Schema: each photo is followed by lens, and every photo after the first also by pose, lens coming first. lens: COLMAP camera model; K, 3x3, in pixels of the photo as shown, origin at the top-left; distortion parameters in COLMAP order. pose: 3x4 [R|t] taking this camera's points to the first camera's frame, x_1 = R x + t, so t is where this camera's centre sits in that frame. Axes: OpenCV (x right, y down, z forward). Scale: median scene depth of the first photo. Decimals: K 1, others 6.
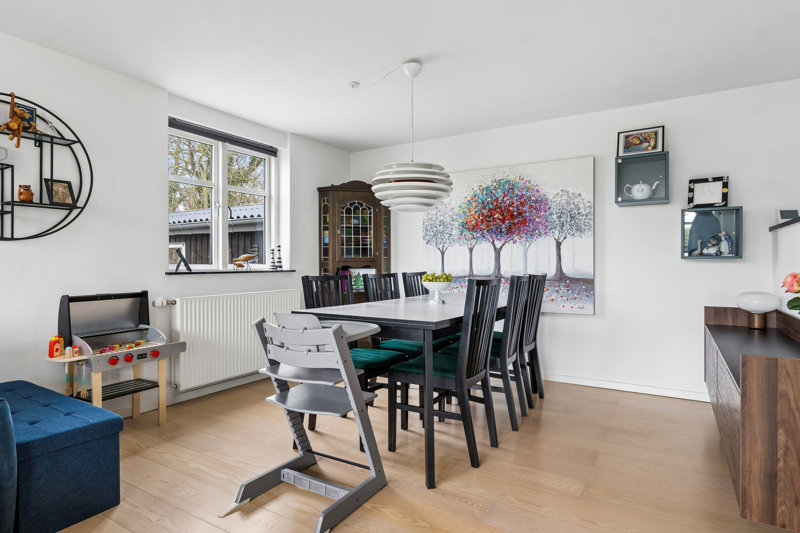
lens RADIAL K [[444.7, 0, 400.0], [0, 444.7, 266.5], [0, 0, 1]] dist [-0.004129, 0.000316]
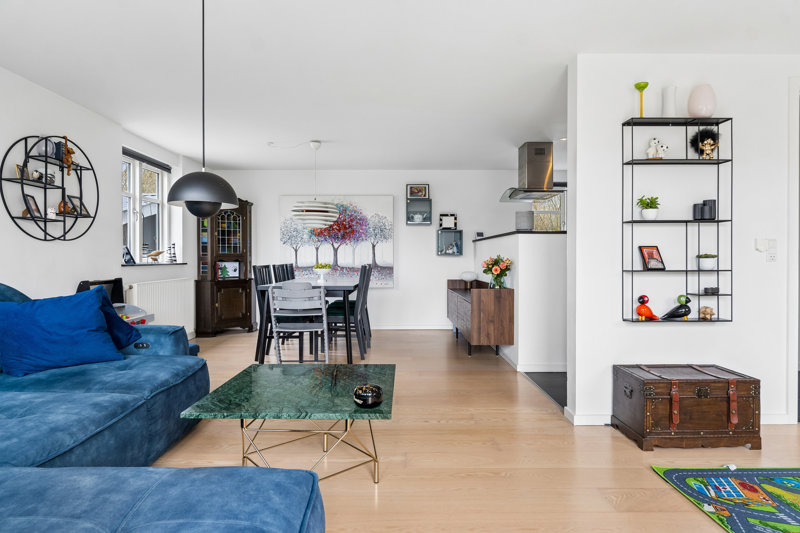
lens RADIAL K [[444.7, 0, 400.0], [0, 444.7, 266.5], [0, 0, 1]] dist [-0.004129, 0.000316]
pose [[0.848171, -0.010464, 0.529619, -0.509988], [0.004189, 0.999906, 0.013047, 0.004874], [-0.529706, -0.008848, 0.848135, -0.534970]]
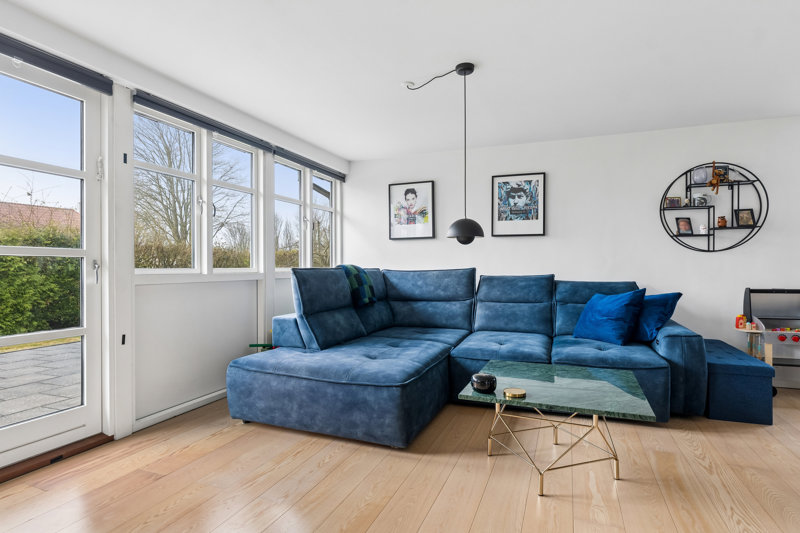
lens RADIAL K [[428.4, 0, 400.0], [0, 428.4, 266.5], [0, 0, 1]] dist [-0.001917, -0.002221]
pose [[0.177099, -0.003915, -0.984185, 0.326484], [-0.003009, 0.999985, -0.004520, 0.003307], [0.984188, 0.003762, 0.177084, -0.286973]]
